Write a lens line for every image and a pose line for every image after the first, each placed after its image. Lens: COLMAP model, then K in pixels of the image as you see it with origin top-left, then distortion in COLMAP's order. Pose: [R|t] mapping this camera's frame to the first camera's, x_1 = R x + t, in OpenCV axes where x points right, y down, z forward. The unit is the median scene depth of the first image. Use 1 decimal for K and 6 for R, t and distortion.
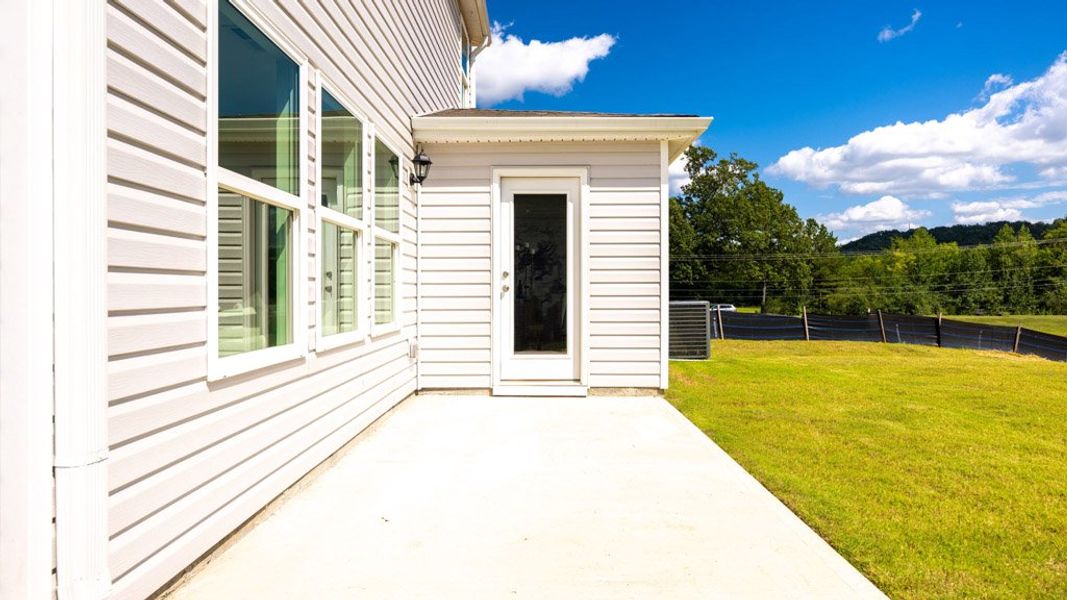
lens RADIAL K [[637.5, 0, 533.5], [0, 637.5, 300.0], [0, 0, 1]] dist [-0.007964, -0.000802]
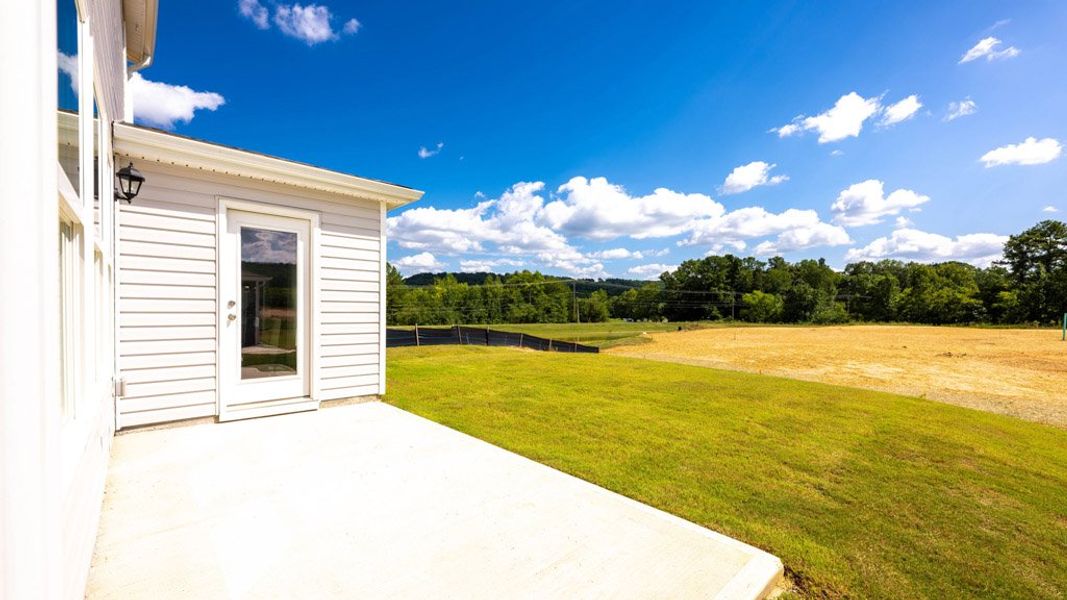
lens RADIAL K [[427.3, 0, 533.6], [0, 427.3, 320.6], [0, 0, 1]] dist [-0.013310, 0.000061]
pose [[0.710613, -0.009234, 0.703522, -0.091022], [-0.001341, 0.999894, 0.014478, -0.011527], [-0.703582, -0.011231, 0.710526, 0.083986]]
